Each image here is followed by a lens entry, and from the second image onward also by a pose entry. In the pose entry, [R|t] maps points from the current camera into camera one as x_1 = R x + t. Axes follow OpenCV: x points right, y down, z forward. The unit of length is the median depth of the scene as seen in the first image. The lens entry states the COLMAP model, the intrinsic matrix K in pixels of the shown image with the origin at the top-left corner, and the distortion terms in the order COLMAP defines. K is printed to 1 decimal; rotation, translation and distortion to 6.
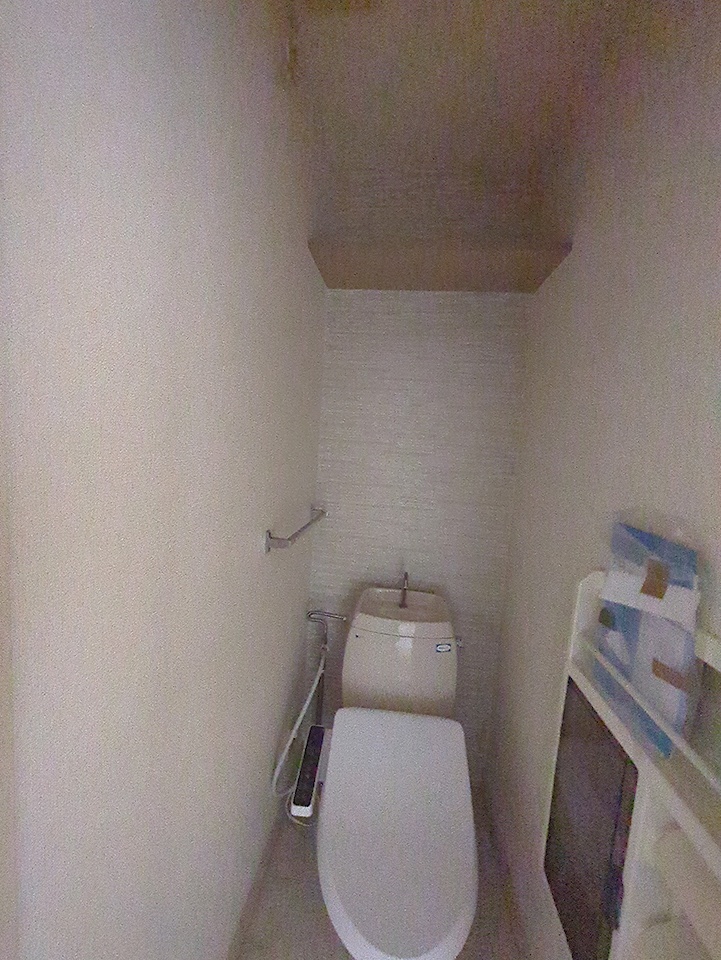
lens RADIAL K [[376.4, 0, 356.9], [0, 376.4, 477.9], [0, 0, 1]] dist [0.000697, 0.000864]
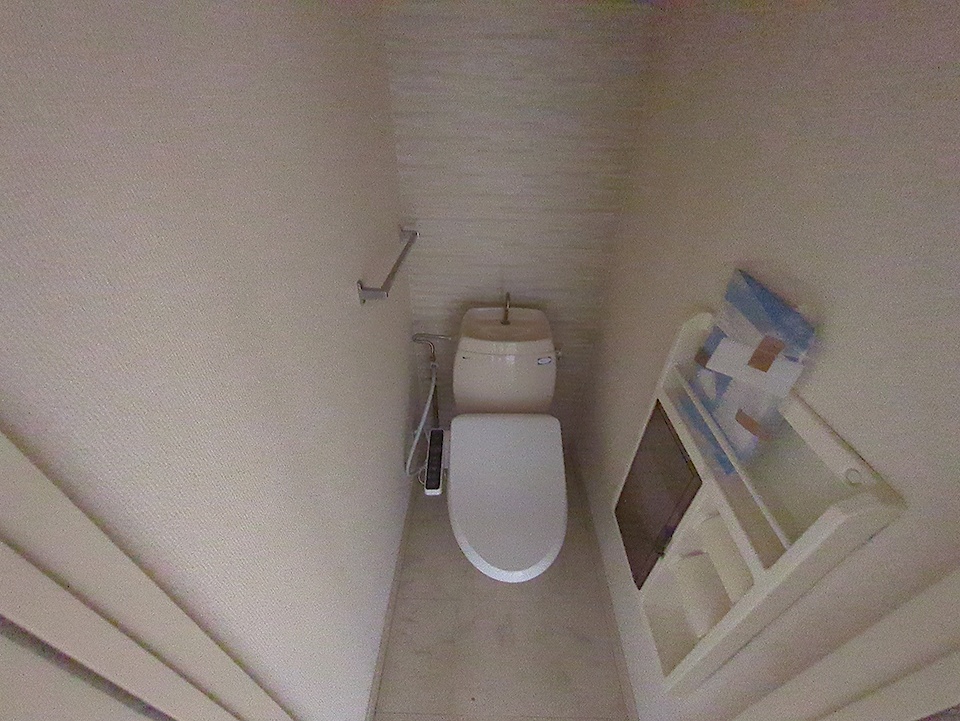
lens RADIAL K [[376.4, 0, 481.3], [0, 376.4, 359.6], [0, 0, 1]] dist [0.000697, 0.000864]
pose [[0.994295, -0.096418, 0.045628, -0.000086], [0.061465, 0.867472, 0.493674, -0.101768], [-0.087180, -0.488053, 0.868449, 0.076703]]
